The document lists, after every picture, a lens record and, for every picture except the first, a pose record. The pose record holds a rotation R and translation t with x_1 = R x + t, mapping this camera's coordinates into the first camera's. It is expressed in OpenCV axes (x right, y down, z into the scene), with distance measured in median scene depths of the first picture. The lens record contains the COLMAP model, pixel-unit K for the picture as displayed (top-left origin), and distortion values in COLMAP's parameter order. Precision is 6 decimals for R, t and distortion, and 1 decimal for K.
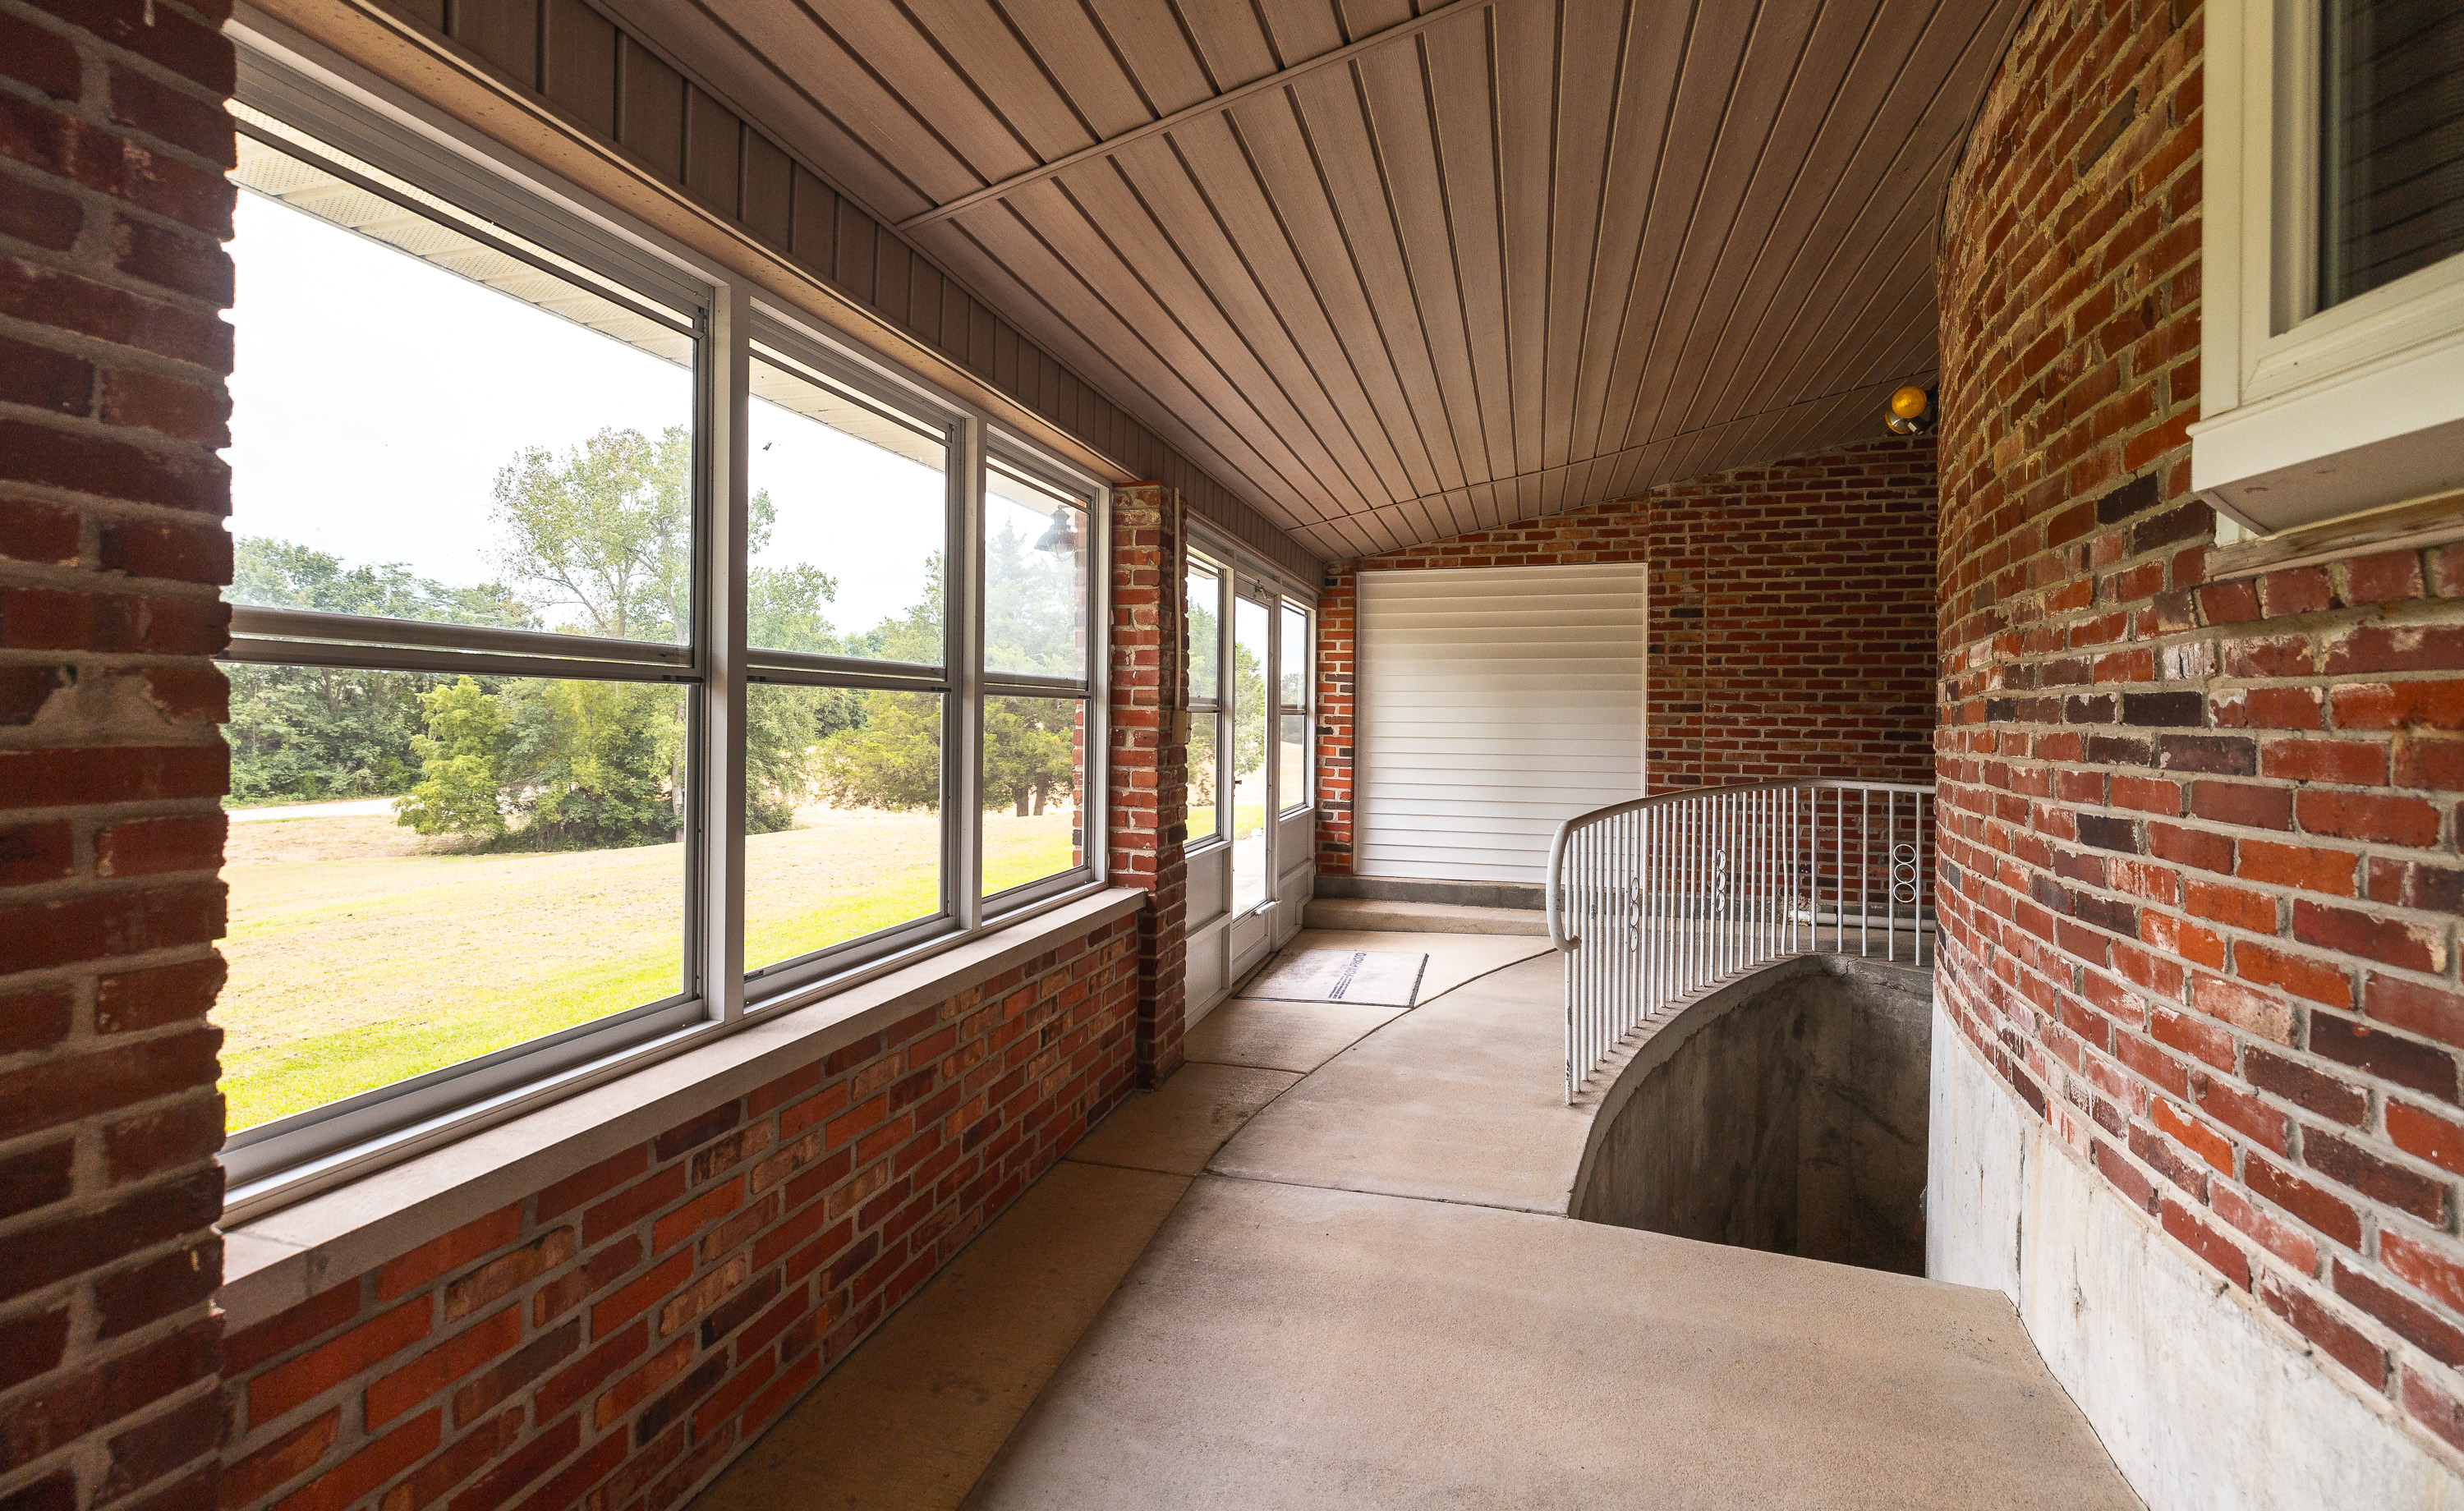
lens RADIAL K [[1047.3, 0, 1233.9], [0, 1047.3, 738.1], [0, 0, 1]] dist [-0.000600, -0.000003]
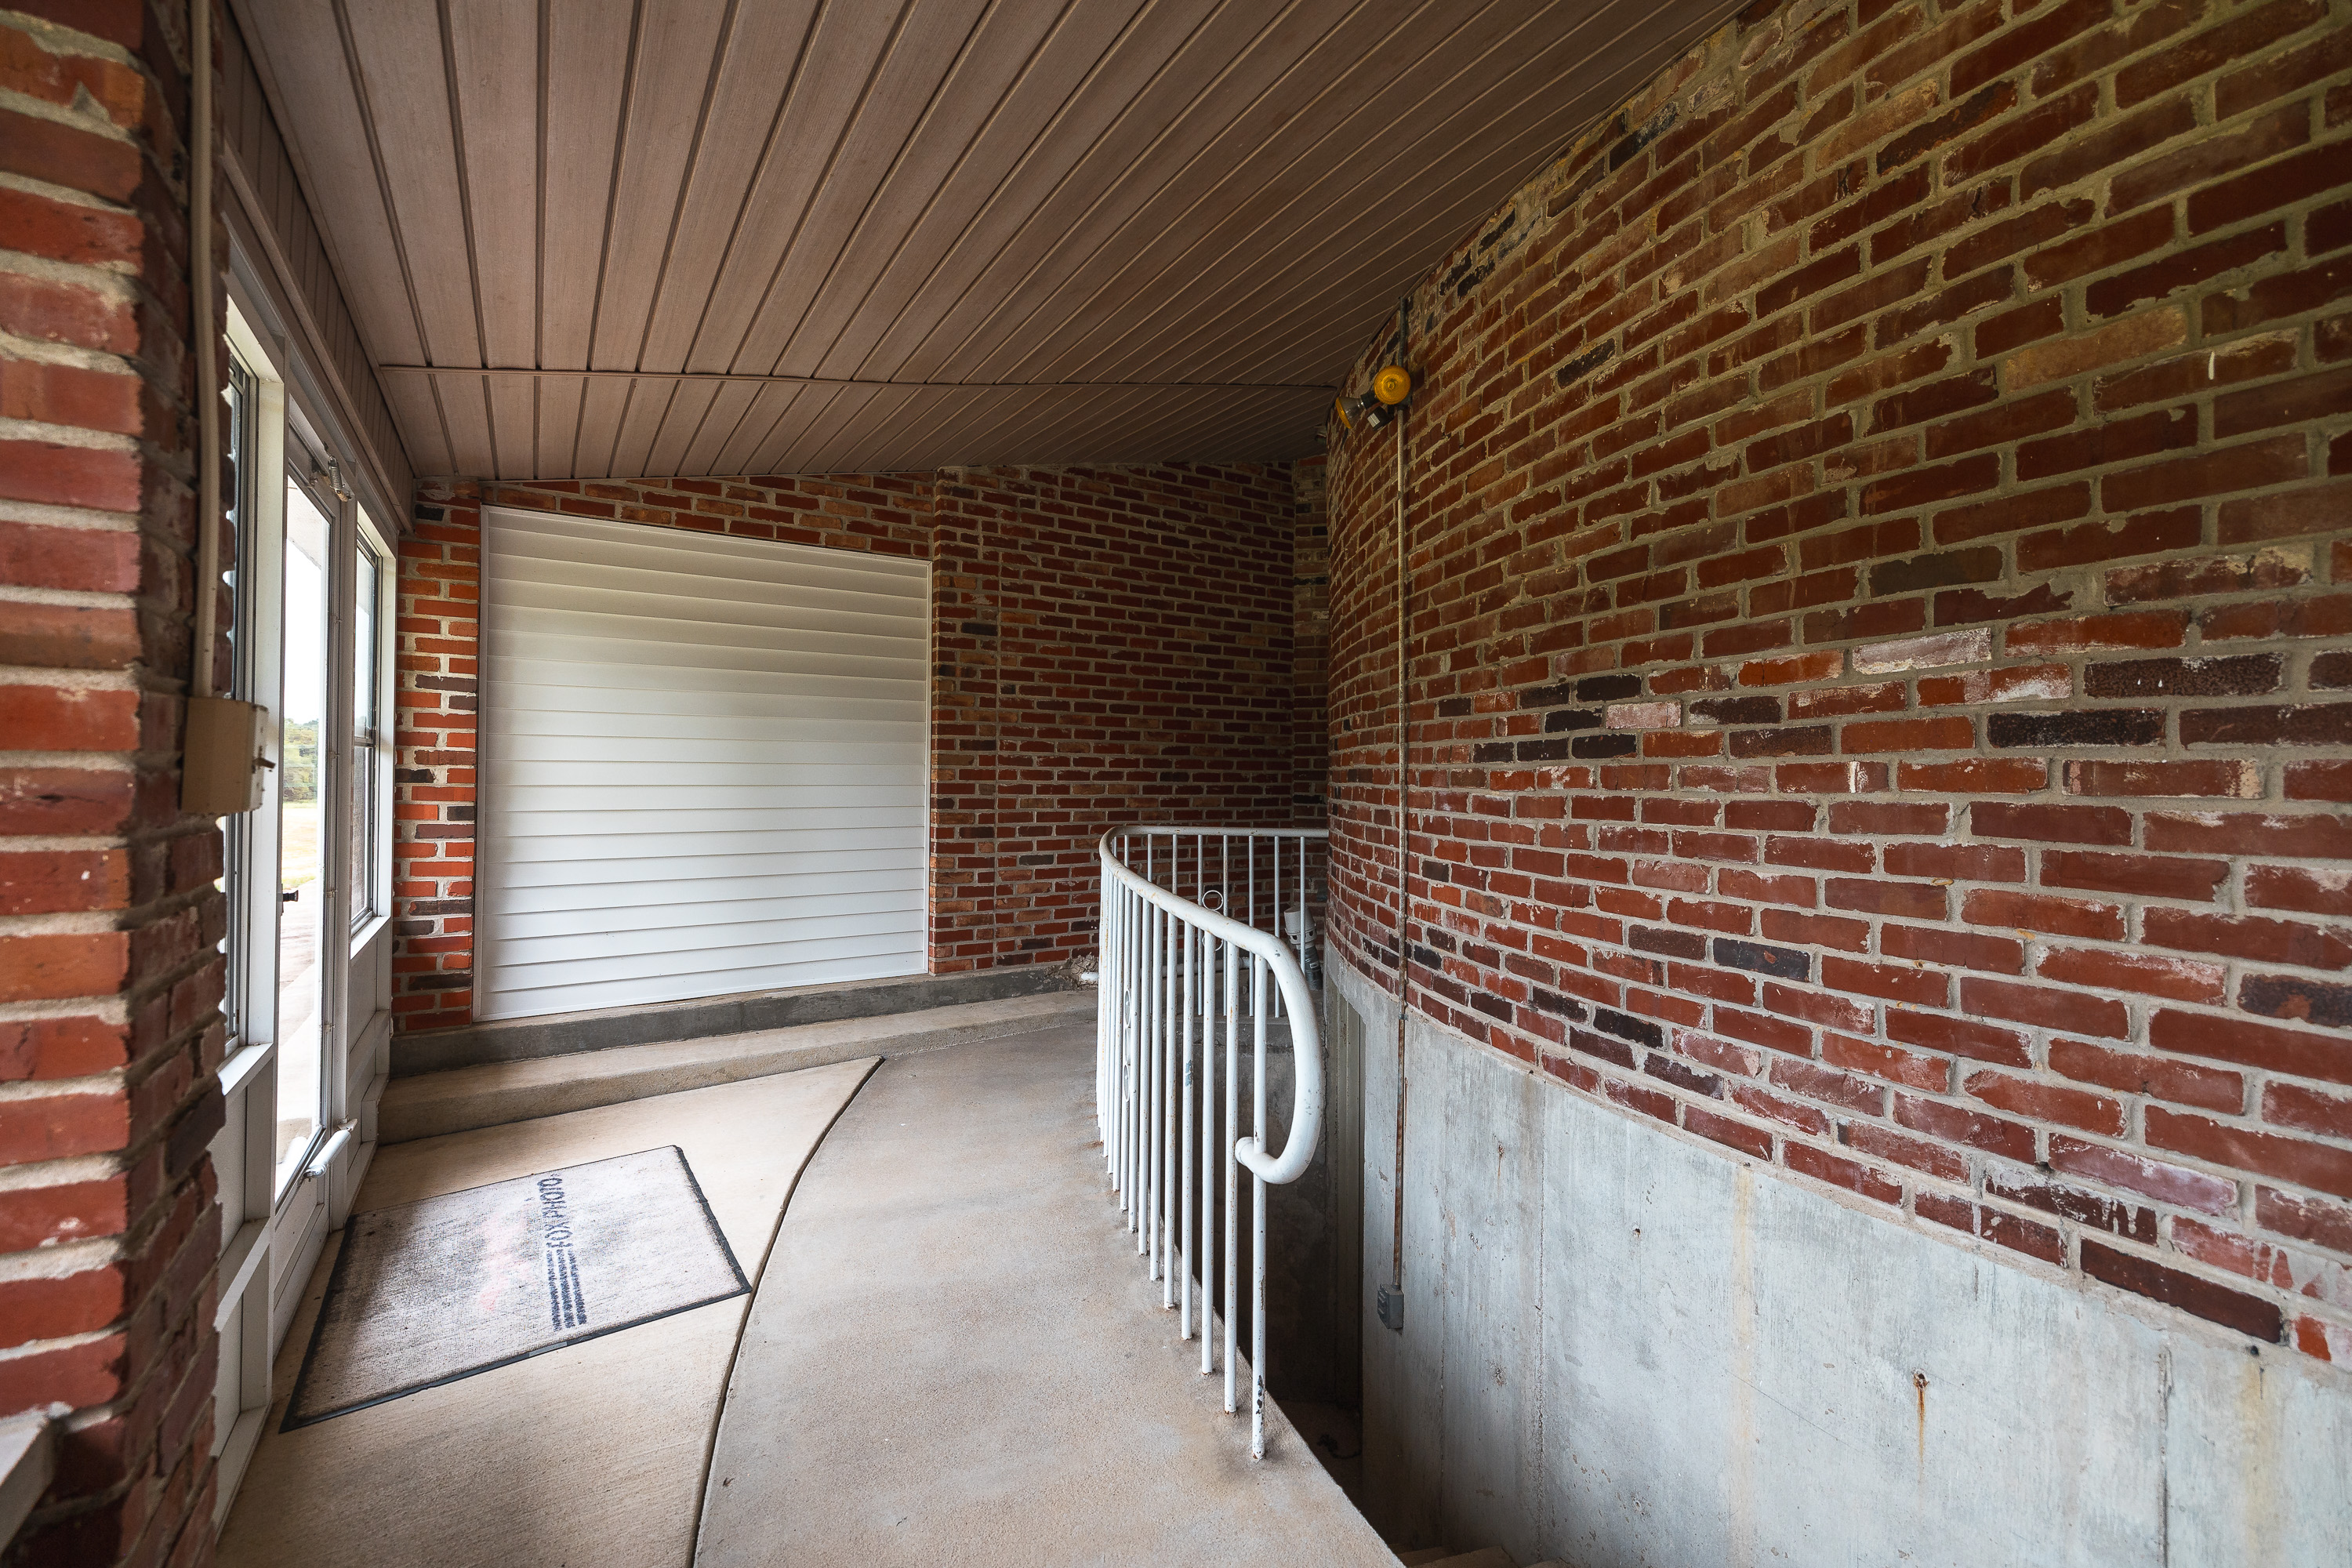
lens RADIAL K [[987.4, 0, 1177.1], [0, 987.4, 767.8], [0, 0, 1]] dist [0.001383, 0.000104]
pose [[0.653282, -0.000587, 0.757114, -0.051829], [0.012708, 0.999867, -0.010190, -0.001085], [-0.757008, 0.016279, 0.653203, 0.379392]]
